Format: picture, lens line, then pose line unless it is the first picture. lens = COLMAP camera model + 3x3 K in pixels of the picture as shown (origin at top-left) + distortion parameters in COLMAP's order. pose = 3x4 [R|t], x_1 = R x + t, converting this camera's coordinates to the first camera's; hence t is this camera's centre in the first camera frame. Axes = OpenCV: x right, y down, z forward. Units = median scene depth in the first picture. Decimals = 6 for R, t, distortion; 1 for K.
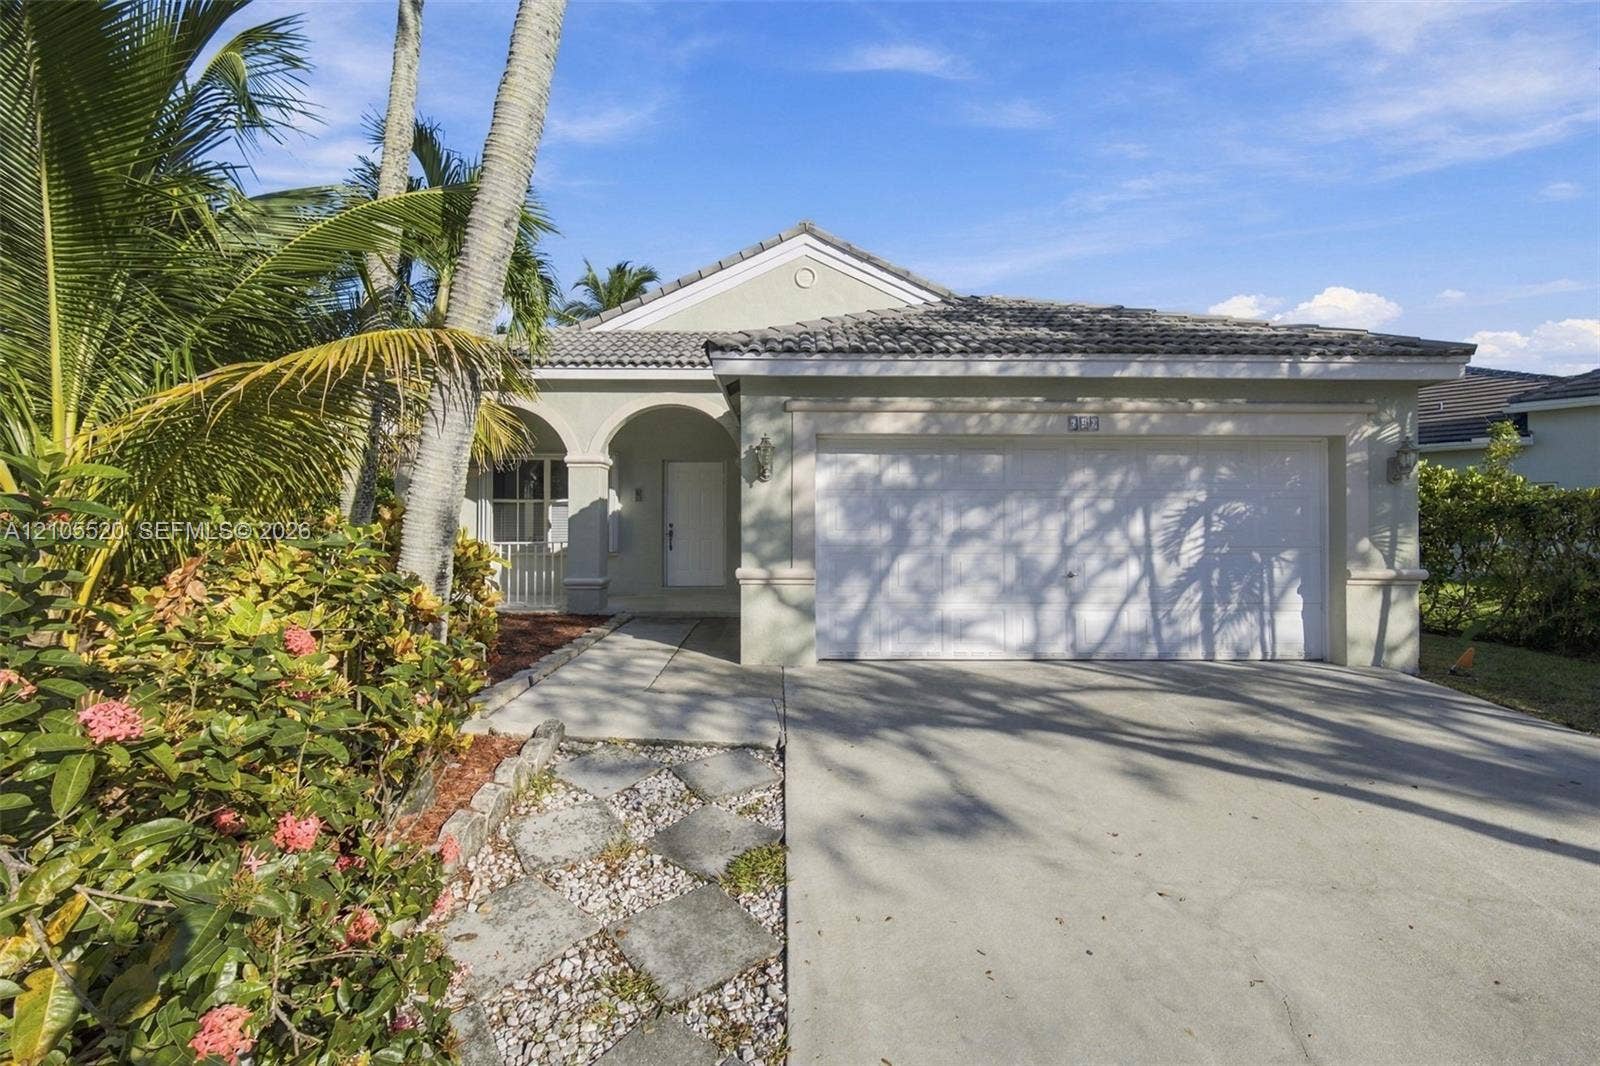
lens RADIAL K [[672.0, 0, 797.0], [0, 672.0, 532.6], [0, 0, 1]] dist [0.001251, -0.000003]
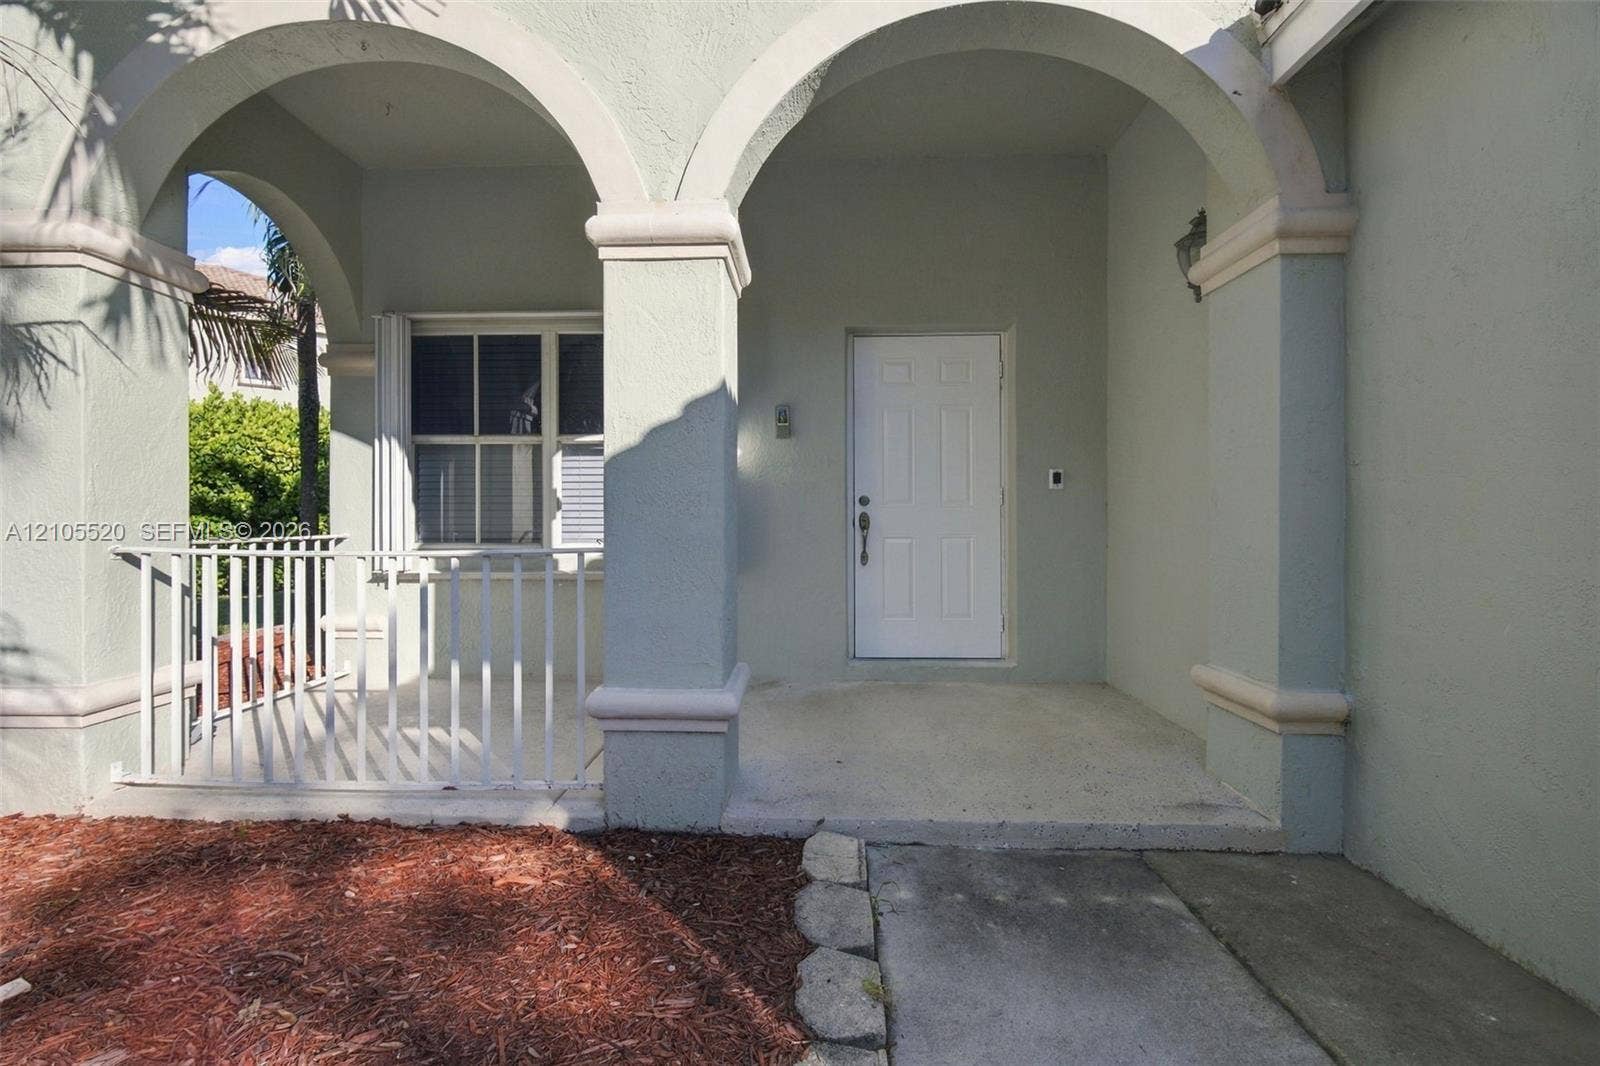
lens RADIAL K [[672.0, 0, 797.0], [0, 672.0, 532.6], [0, 0, 1]] dist [0.001251, -0.000003]
pose [[0.998916, -0.002996, -0.046452, -0.210964], [0.003185, 0.999987, 0.003985, 0.005814], [0.046440, -0.004129, 0.998913, 0.619013]]
